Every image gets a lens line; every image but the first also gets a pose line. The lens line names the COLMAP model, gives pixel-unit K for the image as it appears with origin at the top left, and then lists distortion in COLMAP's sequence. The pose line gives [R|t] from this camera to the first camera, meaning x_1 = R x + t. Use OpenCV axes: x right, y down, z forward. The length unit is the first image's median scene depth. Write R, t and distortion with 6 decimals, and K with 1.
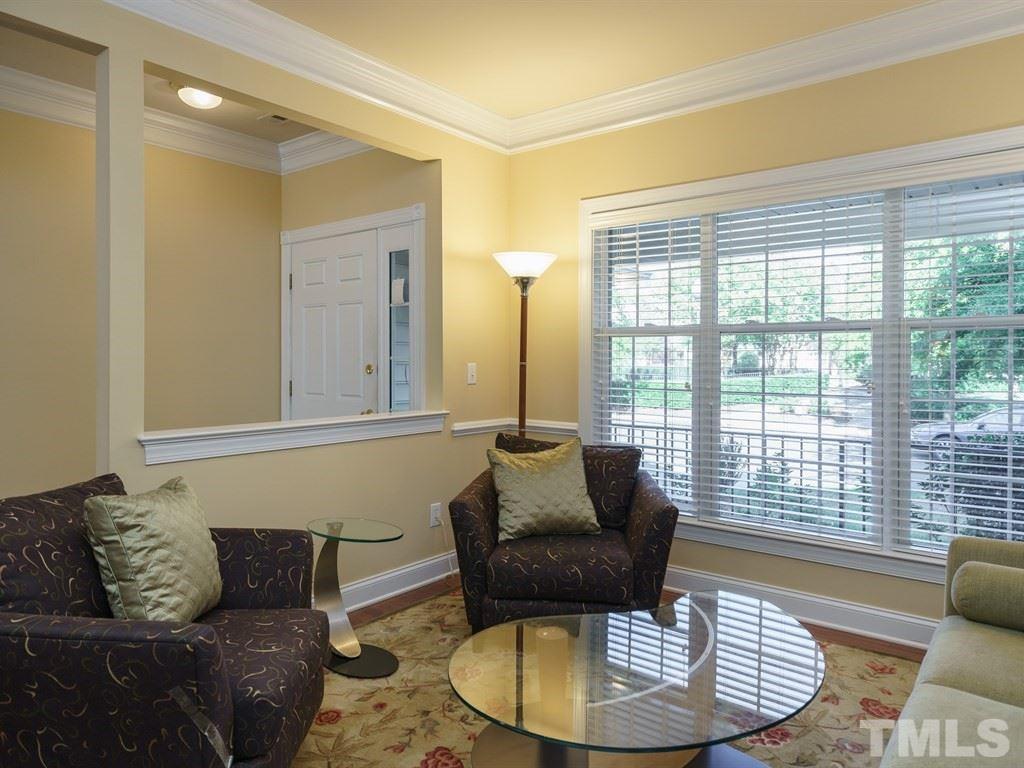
lens RADIAL K [[678.7, 0, 508.3], [0, 678.7, 396.5], [0, 0, 1]] dist [0.000966, -0.000158]
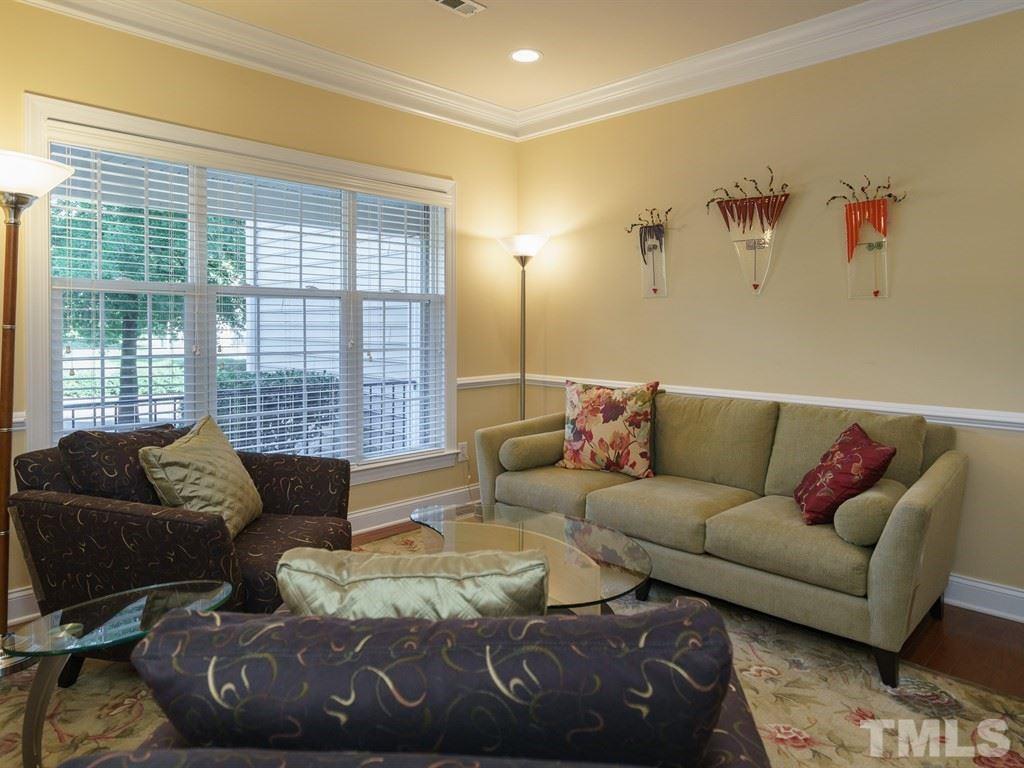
lens RADIAL K [[678.7, 0, 508.3], [0, 678.7, 396.5], [0, 0, 1]] dist [0.000966, -0.000158]
pose [[0.097326, -0.109467, 0.989214, -0.816926], [0.050243, 0.993206, 0.104966, -0.038295], [-0.993984, 0.039486, 0.102165, 0.642810]]
